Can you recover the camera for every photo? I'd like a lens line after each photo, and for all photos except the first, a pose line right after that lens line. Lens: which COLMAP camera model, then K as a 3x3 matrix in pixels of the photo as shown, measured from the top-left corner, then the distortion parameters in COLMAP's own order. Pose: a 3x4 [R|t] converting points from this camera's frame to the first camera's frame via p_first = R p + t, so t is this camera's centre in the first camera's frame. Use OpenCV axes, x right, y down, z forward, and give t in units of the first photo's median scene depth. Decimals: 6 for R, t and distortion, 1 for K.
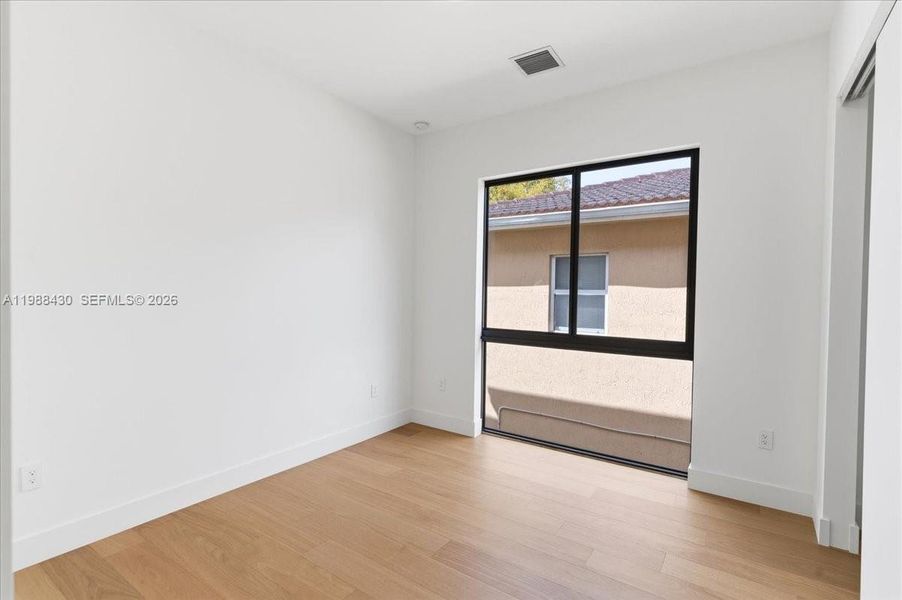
lens RADIAL K [[436.0, 0, 453.2], [0, 436.0, 308.8], [0, 0, 1]] dist [0.003052, 0.000174]
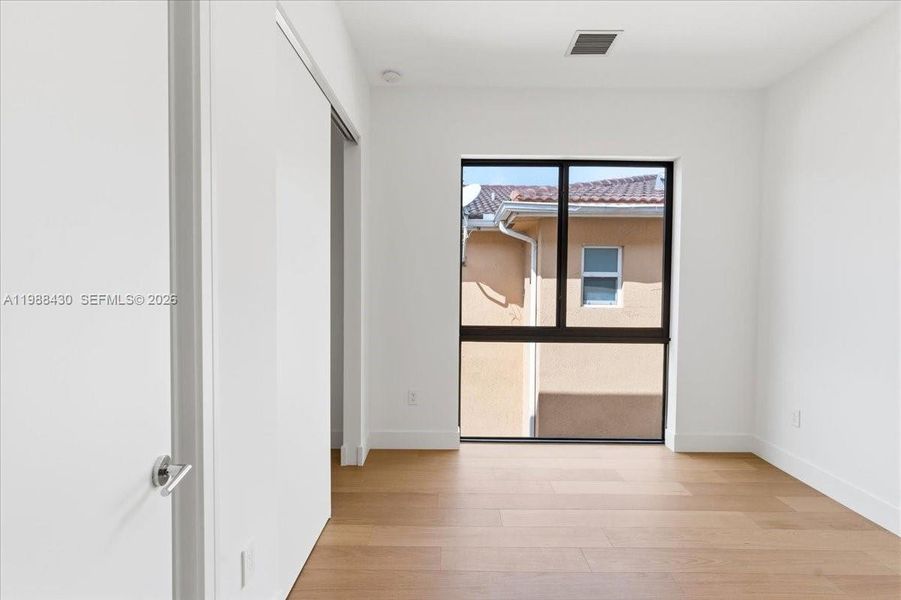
lens RADIAL K [[422.9, 0, 450.5], [0, 422.9, 300.0], [0, 0, 1]] dist [0.001592, -0.000296]
pose [[0.827319, -0.027329, 0.561067, -0.495252], [0.023257, 0.999626, 0.014398, -0.023386], [-0.561250, 0.001137, 0.827645, 0.343686]]
